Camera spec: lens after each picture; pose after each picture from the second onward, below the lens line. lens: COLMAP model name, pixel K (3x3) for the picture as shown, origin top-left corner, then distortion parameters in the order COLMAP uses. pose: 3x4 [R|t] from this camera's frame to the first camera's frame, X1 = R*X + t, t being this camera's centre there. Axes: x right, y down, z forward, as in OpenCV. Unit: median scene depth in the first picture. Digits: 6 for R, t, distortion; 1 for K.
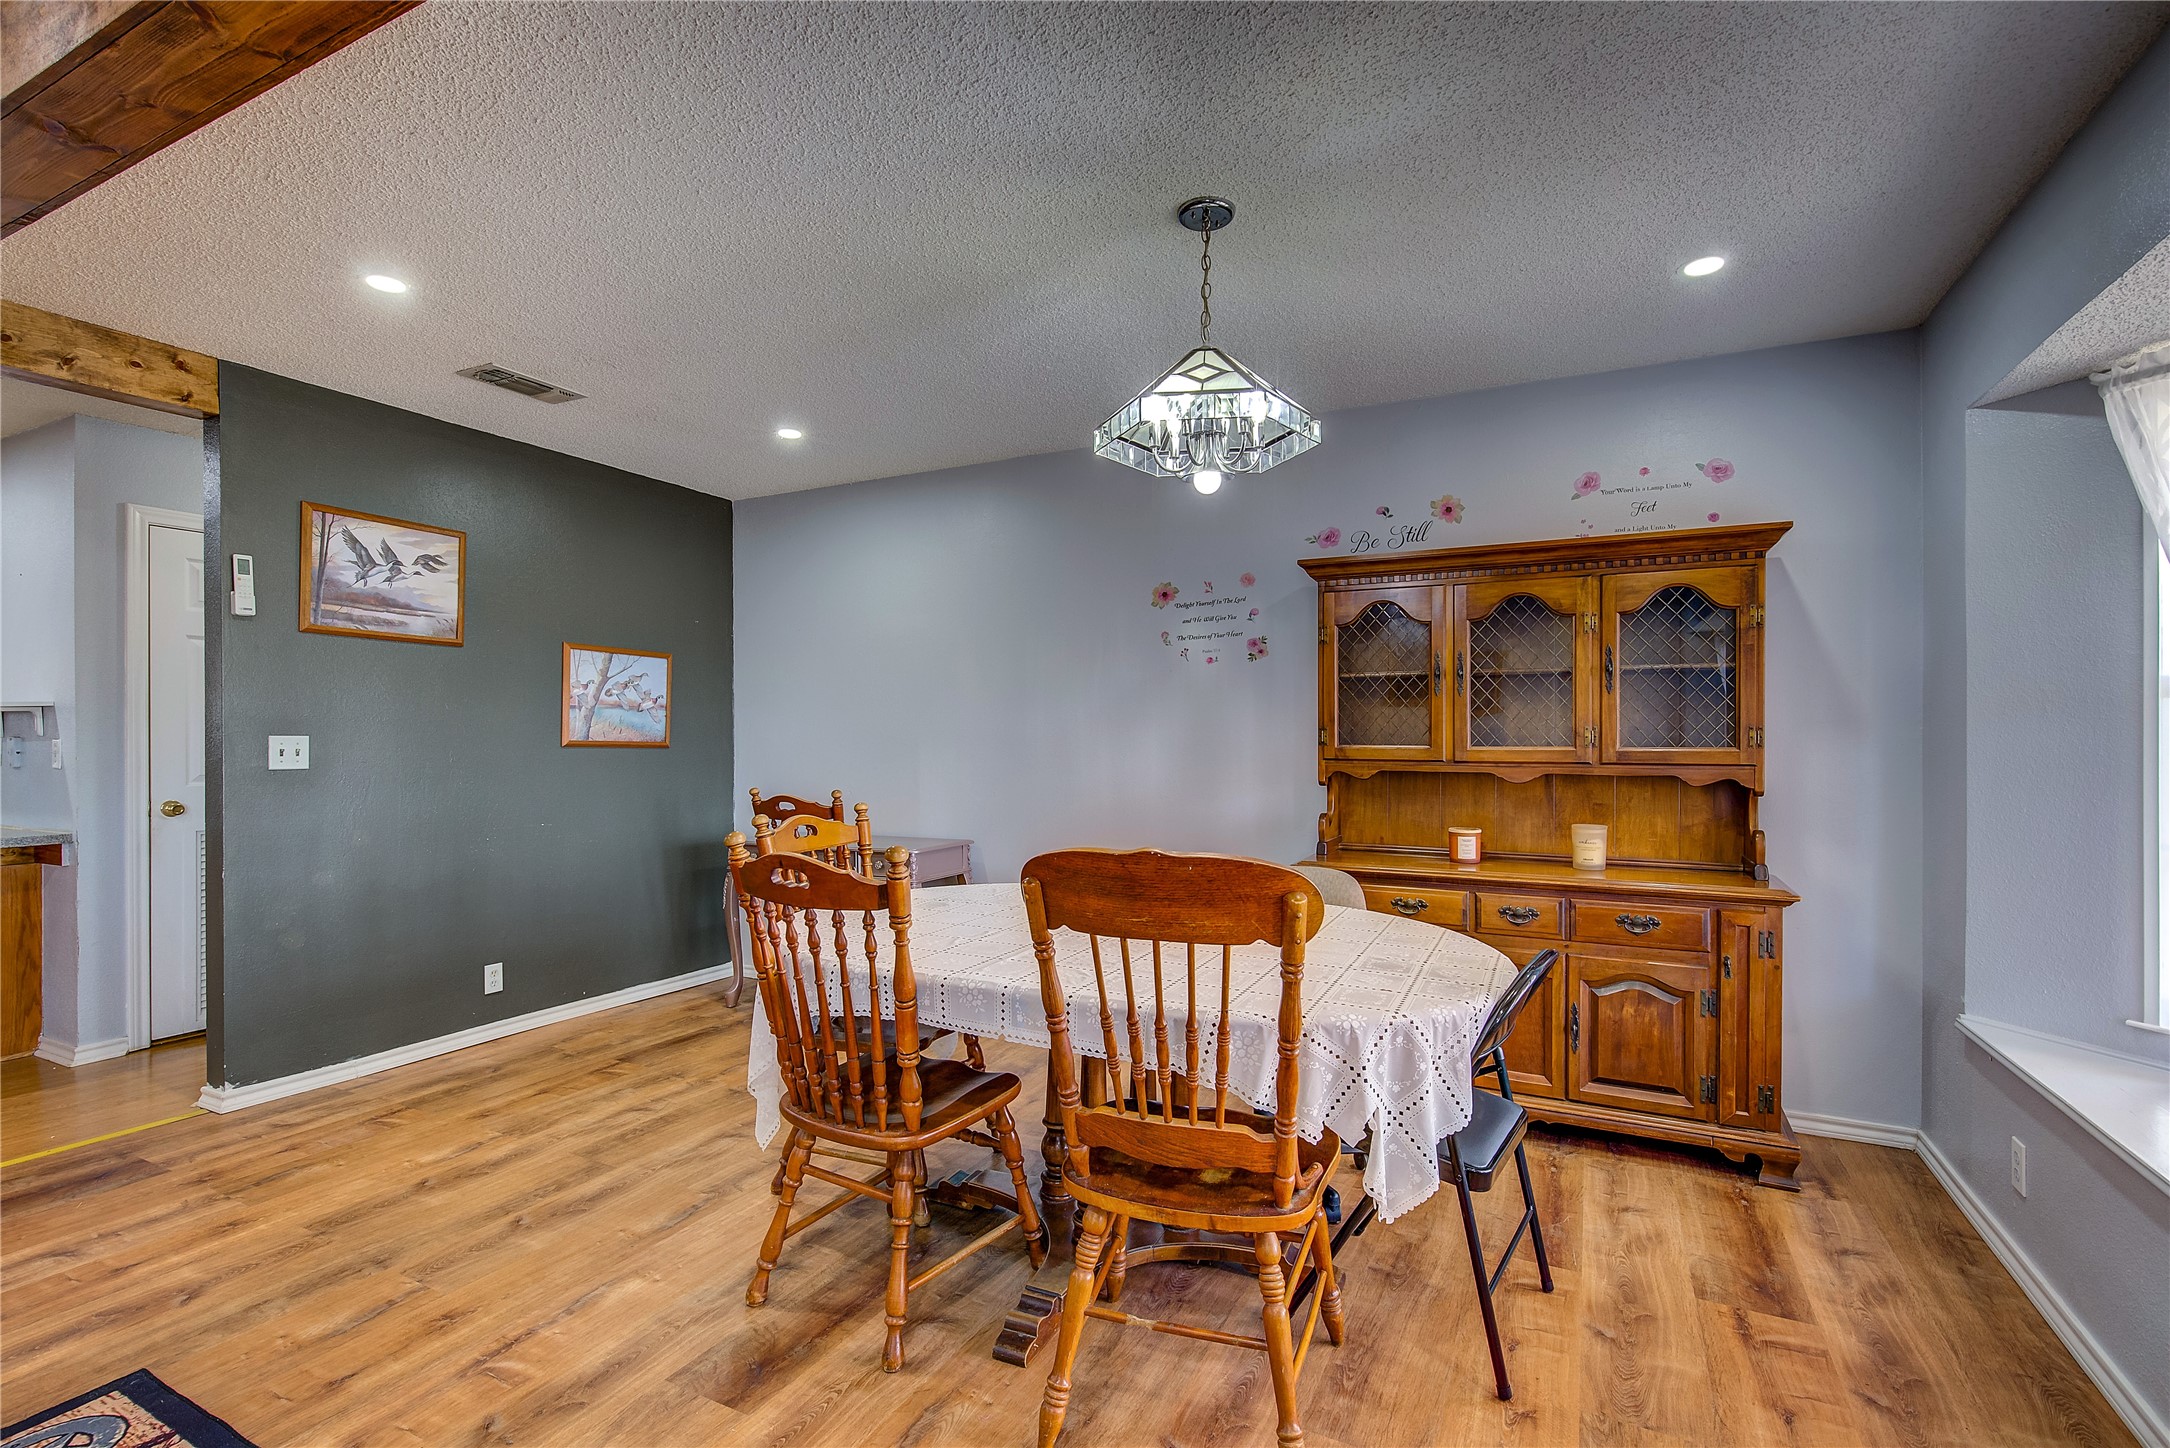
lens RADIAL K [[986.3, 0, 1089.8], [0, 986.3, 736.4], [0, 0, 1]] dist [-0.003449, 0.001956]
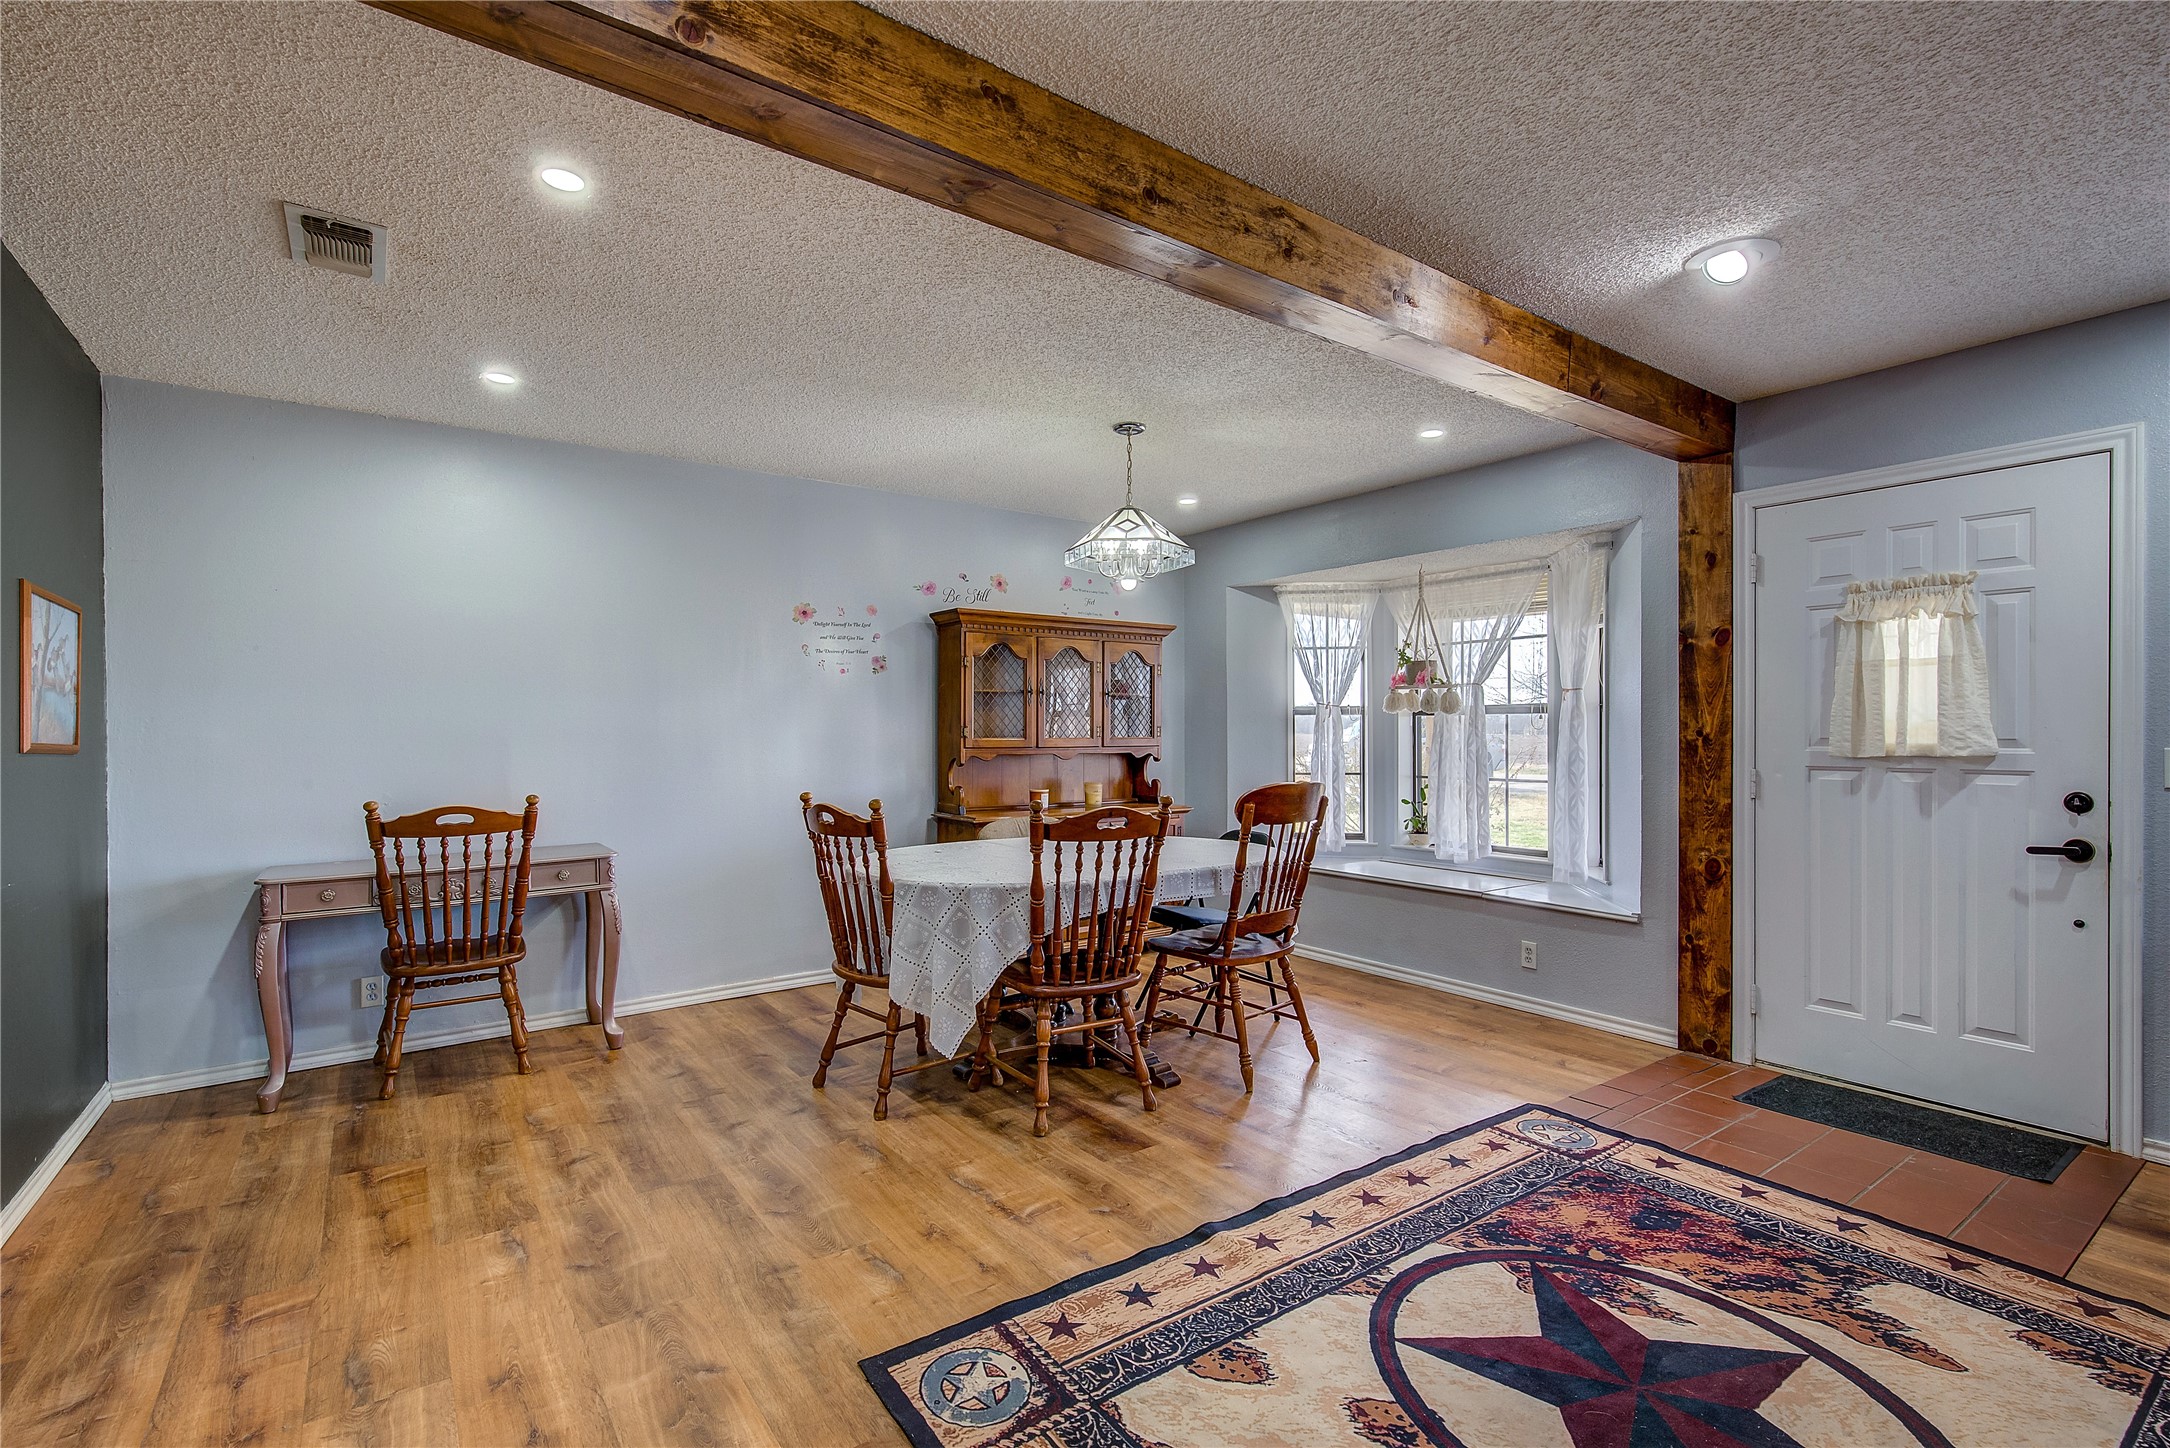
lens RADIAL K [[986.3, 0, 1091.5], [0, 986.3, 735.2], [0, 0, 1]] dist [-0.003449, 0.001956]
pose [[0.453602, -0.004916, 0.891191, -0.976914], [0.003847, 0.999986, 0.003557, 0.000189], [-0.891196, 0.001815, 0.453614, 0.185924]]
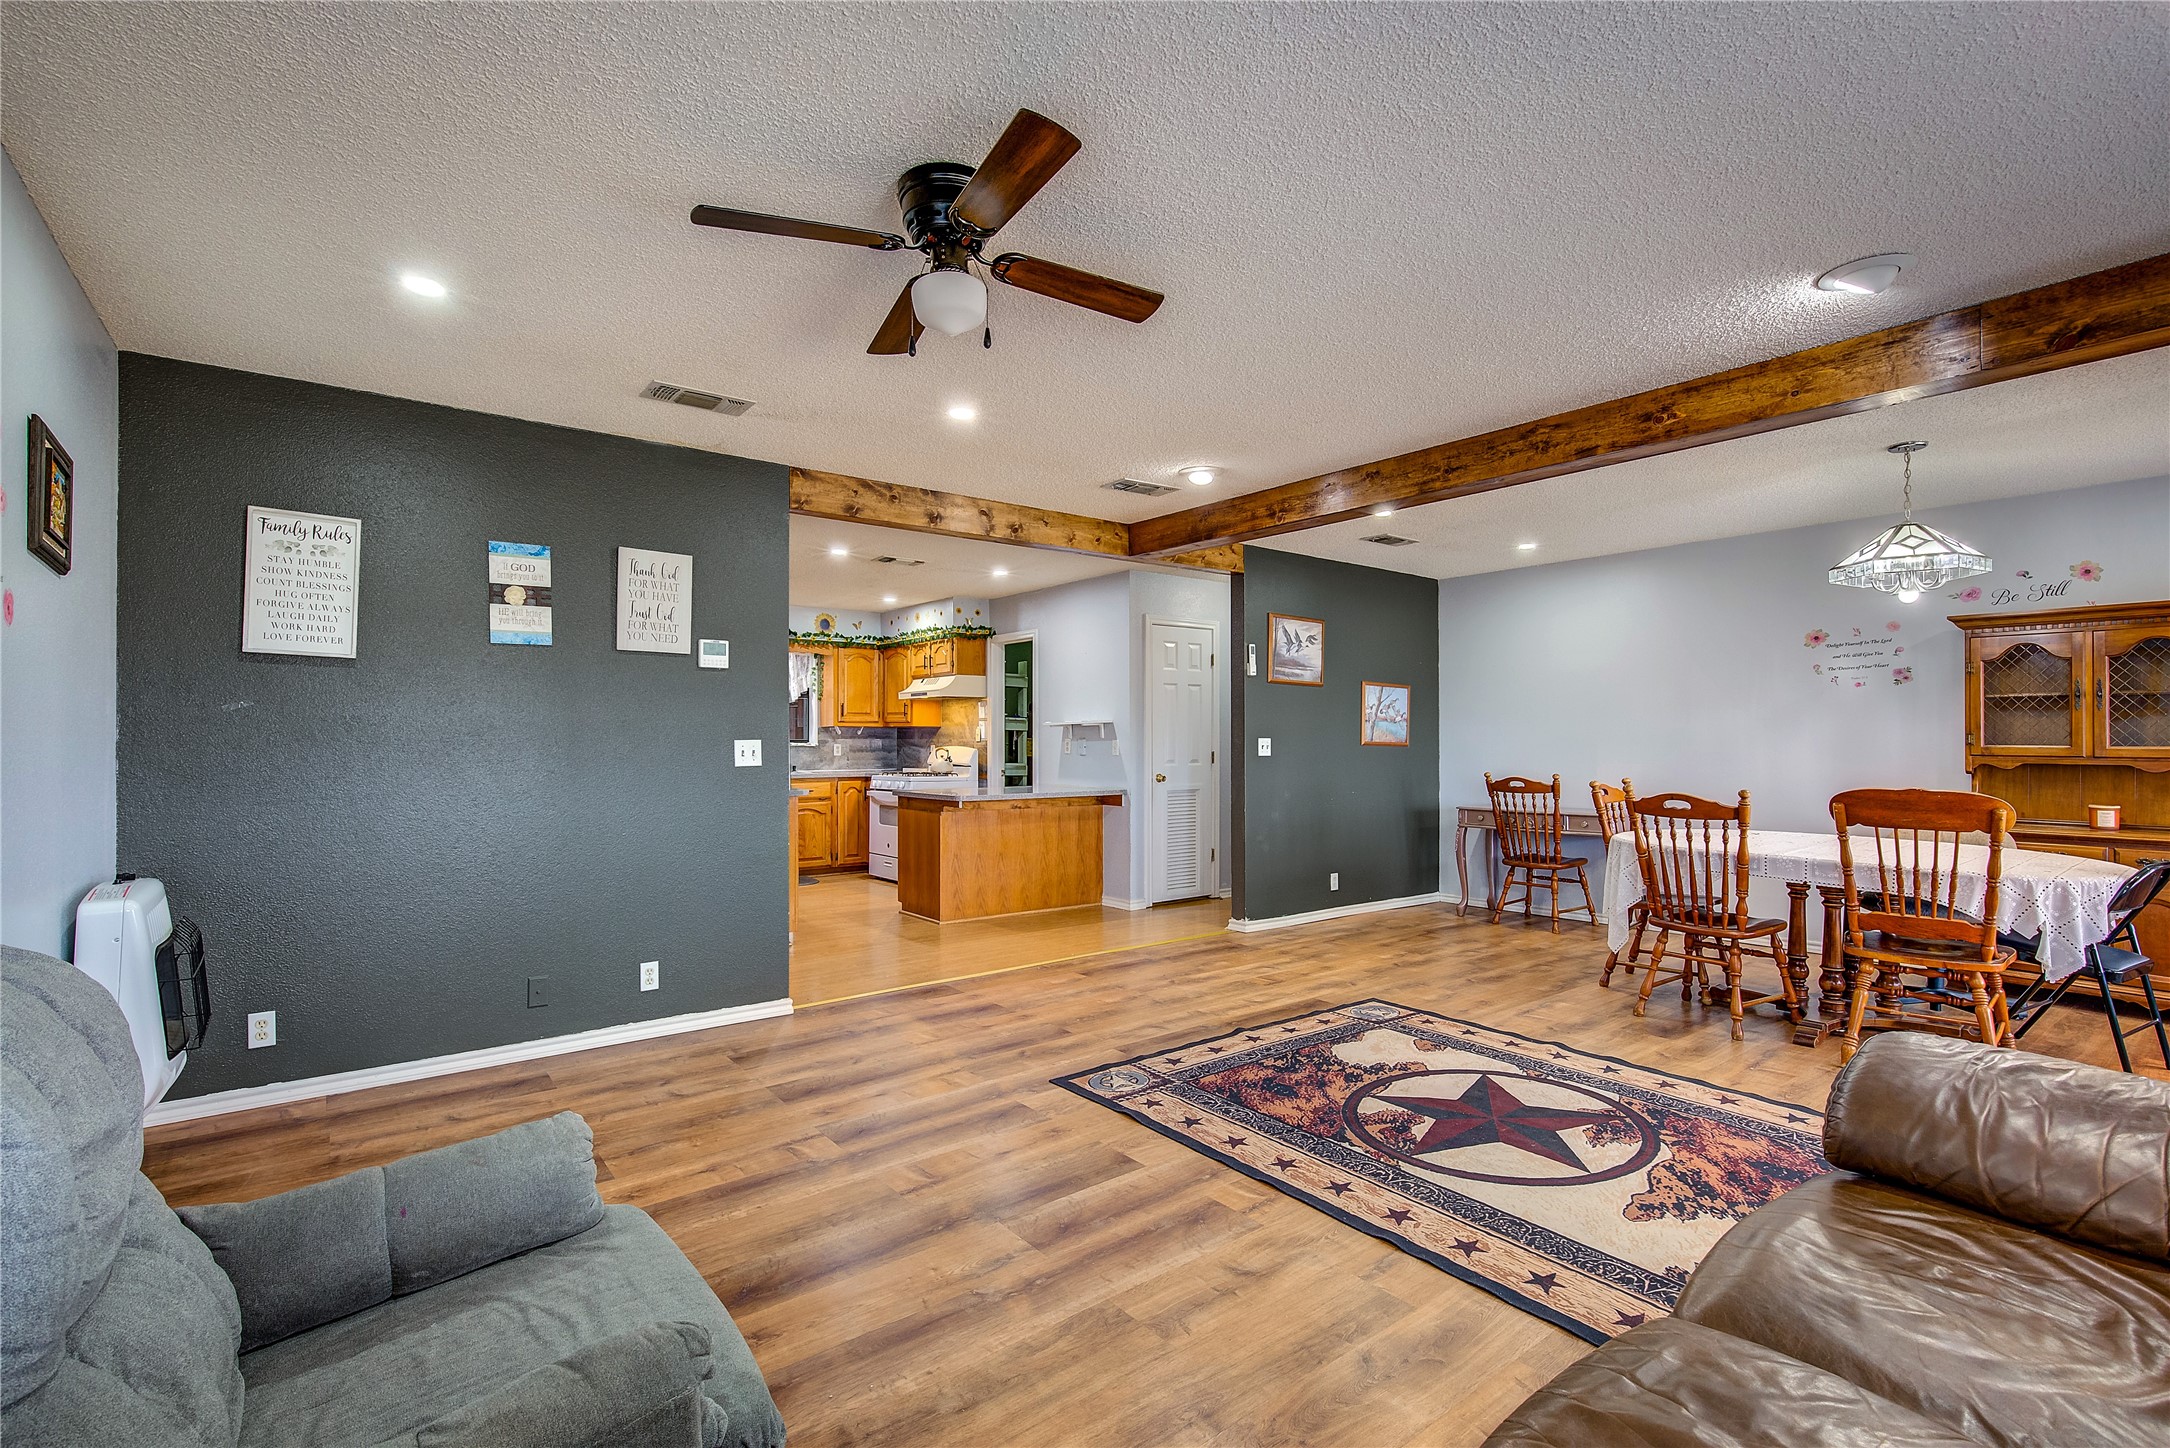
lens RADIAL K [[986.3, 0, 1088.6], [0, 986.3, 734.5], [0, 0, 1]] dist [-0.003449, 0.001956]
pose [[0.905128, -0.000815, -0.425139, -0.315462], [-0.001608, 0.999984, -0.005340, 0.003115], [0.425137, 0.005517, 0.905112, -0.840129]]
